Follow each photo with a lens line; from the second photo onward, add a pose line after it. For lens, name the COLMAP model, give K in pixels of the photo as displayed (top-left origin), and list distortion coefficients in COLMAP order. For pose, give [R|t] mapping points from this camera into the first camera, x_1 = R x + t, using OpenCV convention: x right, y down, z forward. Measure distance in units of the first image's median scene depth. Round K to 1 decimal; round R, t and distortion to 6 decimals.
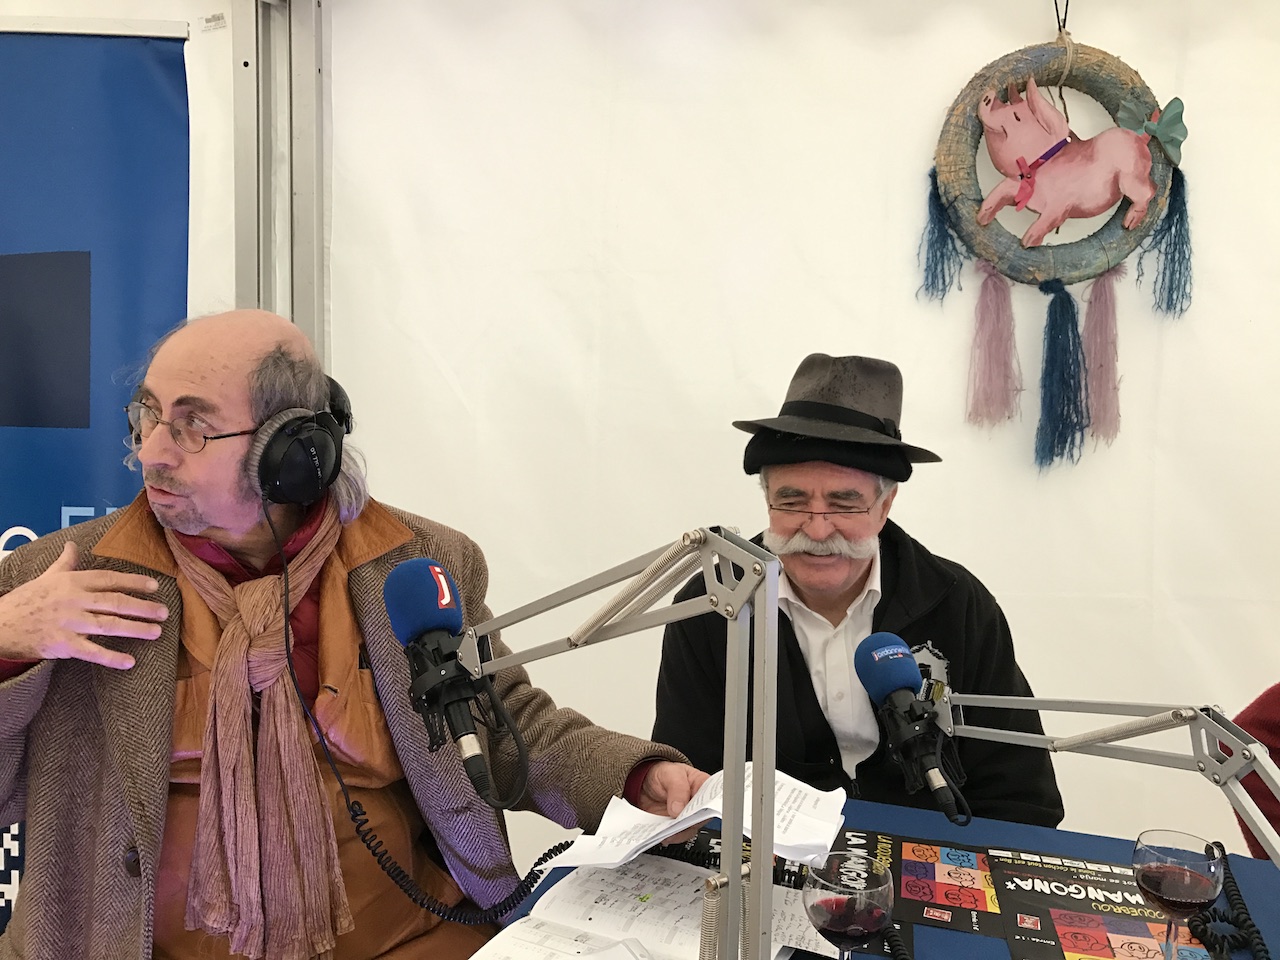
lens RADIAL K [[1048.4, 0, 661.7], [0, 1048.4, 462.0], [0, 0, 1]] dist [0.012819, -0.011656]
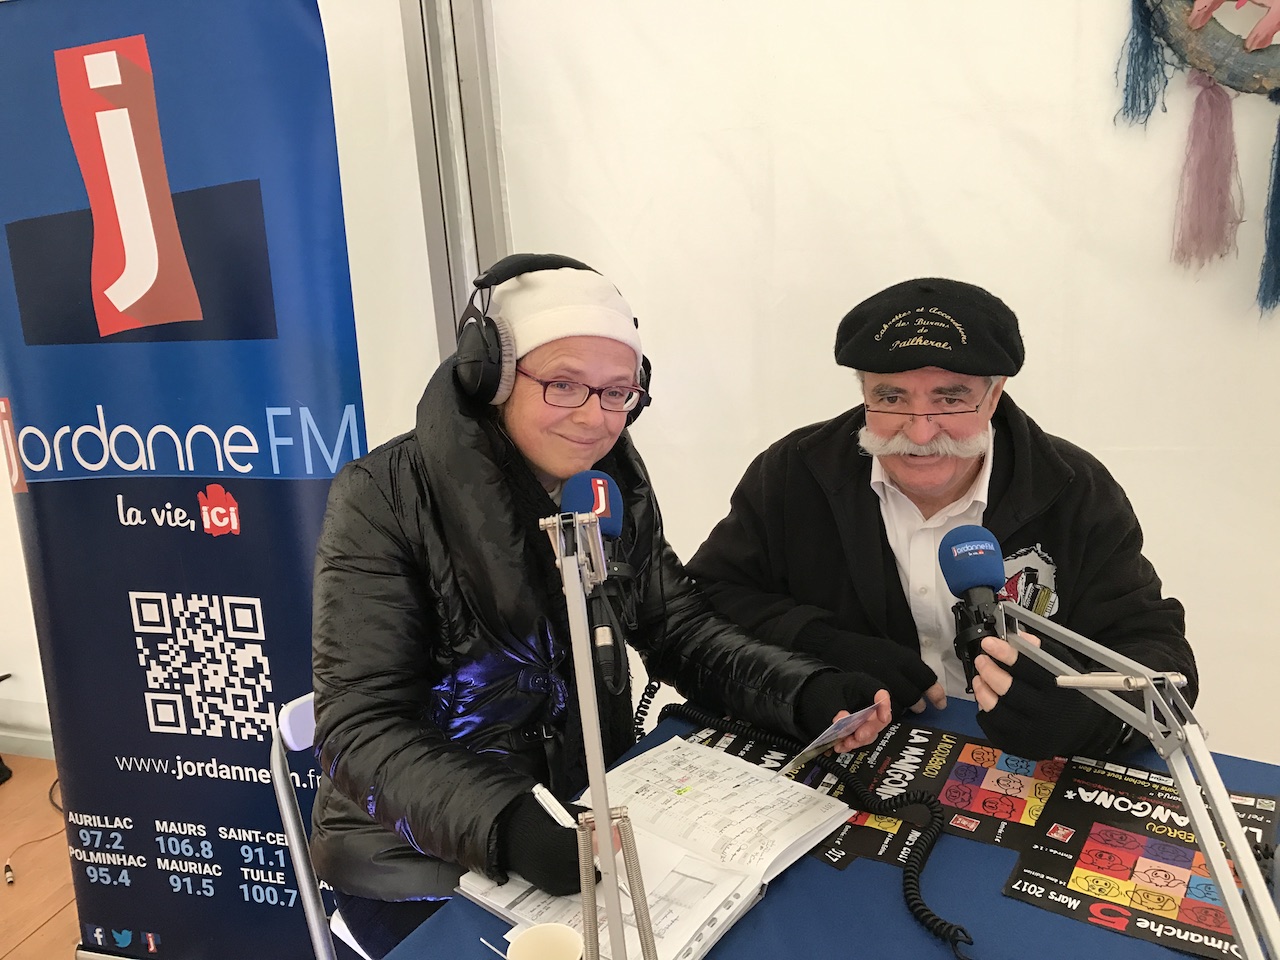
lens RADIAL K [[1048.4, 0, 644.8], [0, 1048.4, 449.1], [0, 0, 1]] dist [0.012819, -0.011656]
pose [[0.959277, -0.013942, -0.282121, 0.113557], [0.062228, 0.984674, 0.162927, -0.056811], [0.275526, -0.173848, 0.945443, 0.009472]]
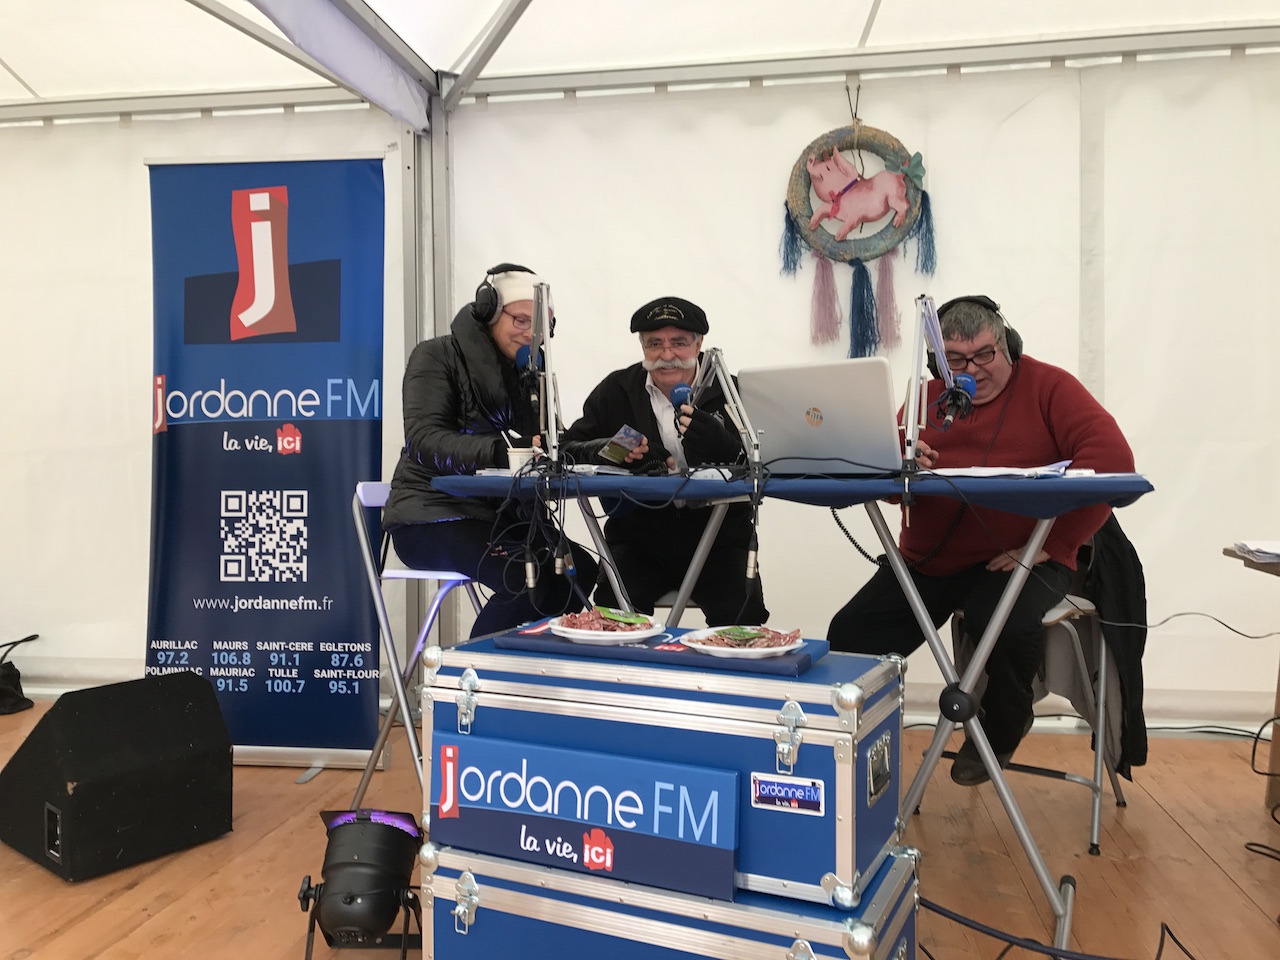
lens RADIAL K [[1048.4, 0, 642.7], [0, 1048.4, 453.6], [0, 0, 1]] dist [0.012819, -0.011656]
pose [[0.991239, -0.030490, -0.128513, 0.240071], [0.020740, 0.996851, -0.076533, 0.278315], [0.130442, 0.073197, 0.988750, -0.752061]]
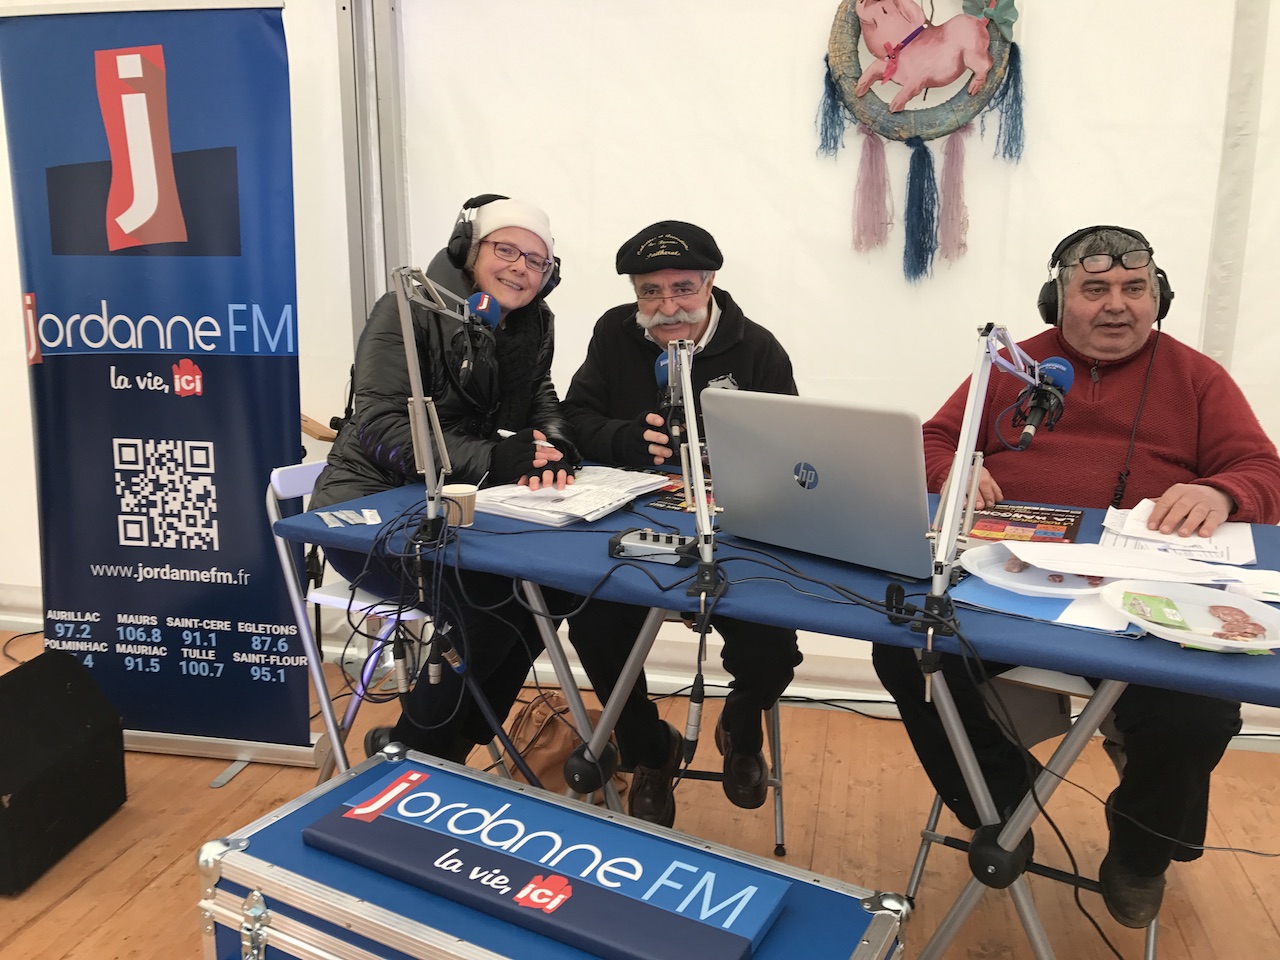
lens RADIAL K [[1048.4, 0, 645.5], [0, 1048.4, 455.3], [0, 0, 1]] dist [0.012819, -0.011656]
pose [[0.981039, 0.015061, -0.193222, 0.305714], [0.006493, 0.993862, 0.110436, 0.077579], [0.193700, -0.109597, 0.974920, -0.402301]]
